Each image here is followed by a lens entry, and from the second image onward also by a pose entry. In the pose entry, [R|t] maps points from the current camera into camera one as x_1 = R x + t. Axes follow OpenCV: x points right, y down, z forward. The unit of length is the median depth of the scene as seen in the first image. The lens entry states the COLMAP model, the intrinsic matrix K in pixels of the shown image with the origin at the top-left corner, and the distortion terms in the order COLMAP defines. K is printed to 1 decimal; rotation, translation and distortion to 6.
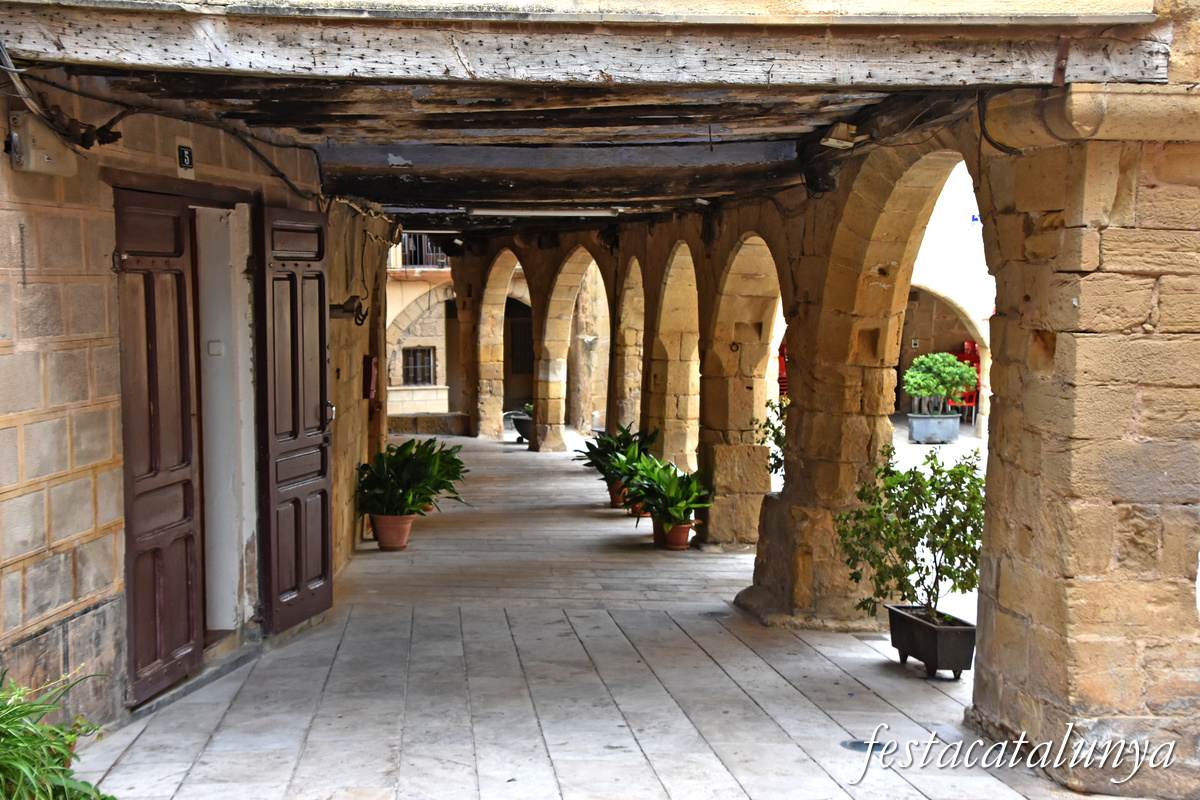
lens RADIAL K [[1557.5, 0, 600.4], [0, 1557.5, 399.9], [0, 0, 1]] dist [0.011311, 0.000000]
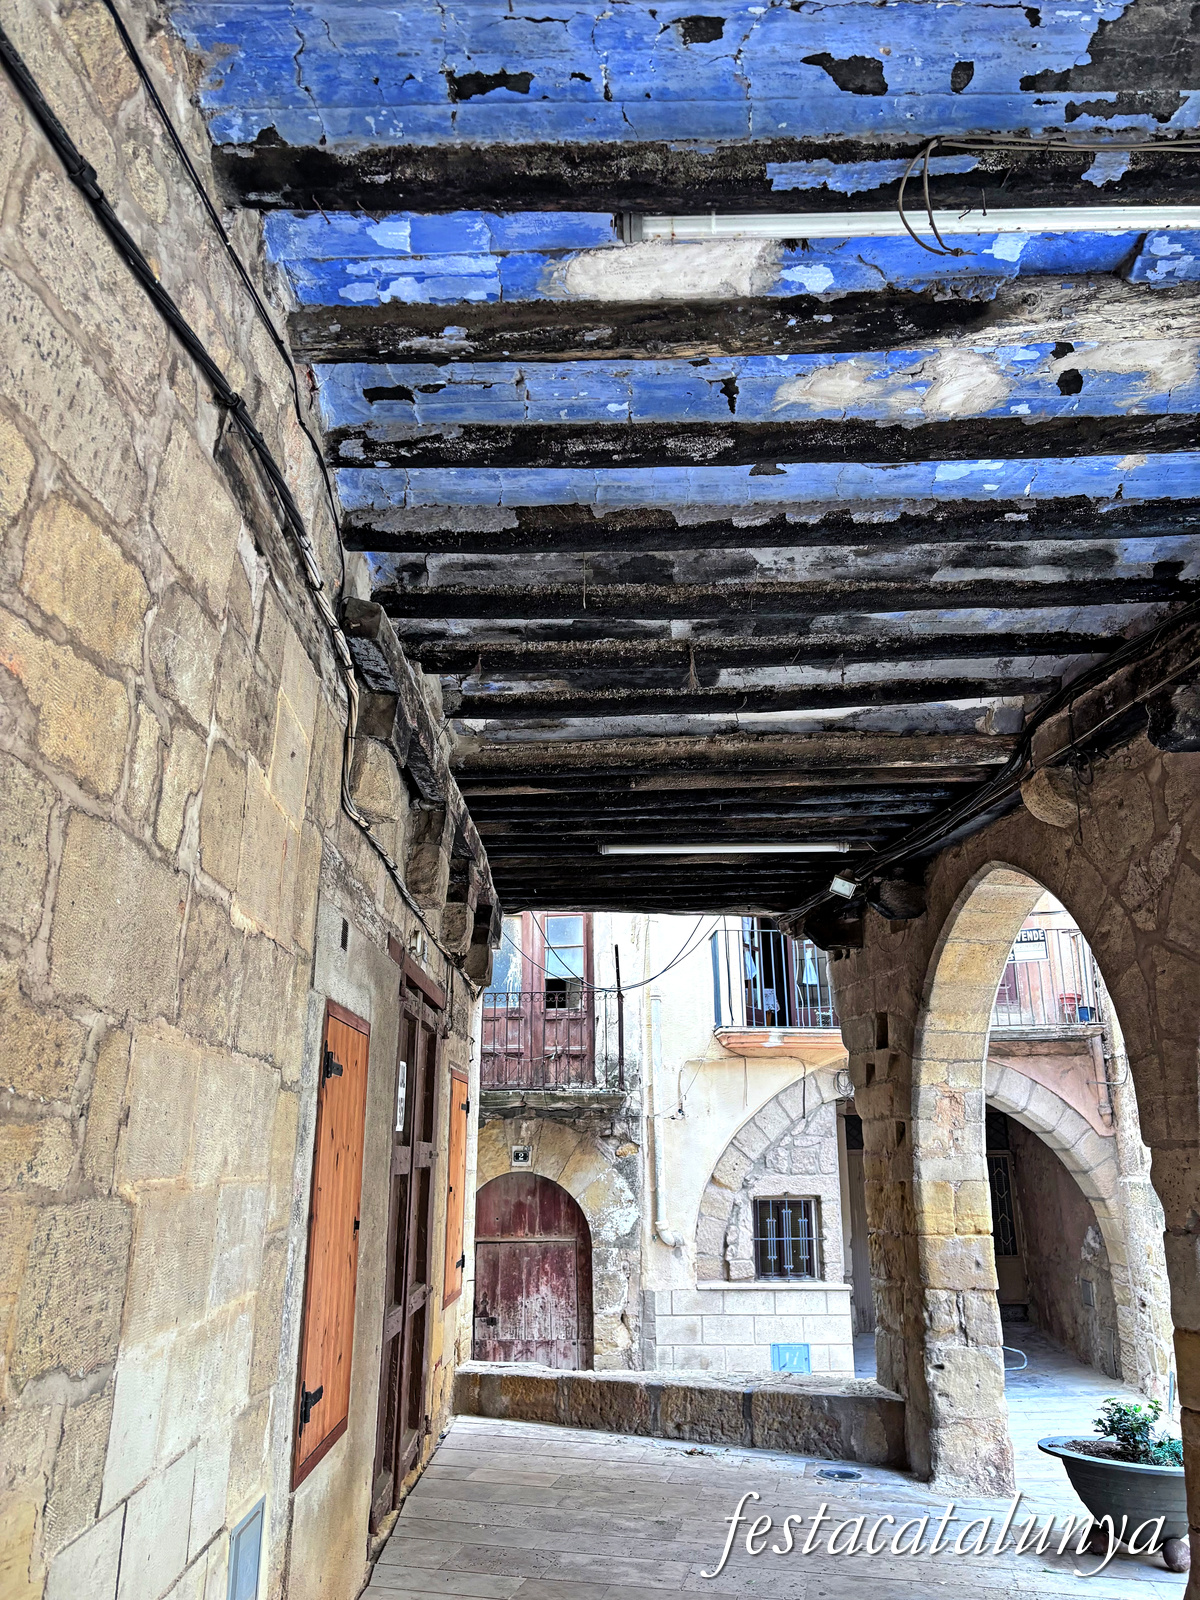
lens RADIAL K [[1225.6, 0, 605.3], [0, 1225.6, 797.2], [0, 0, 1]] dist [0.040624, 0.001790]
pose [[0.955118, -0.079593, -0.285332, -0.049694], [-0.025961, 0.937030, -0.348282, -0.014994], [0.295086, 0.340058, 0.892908, 0.592217]]
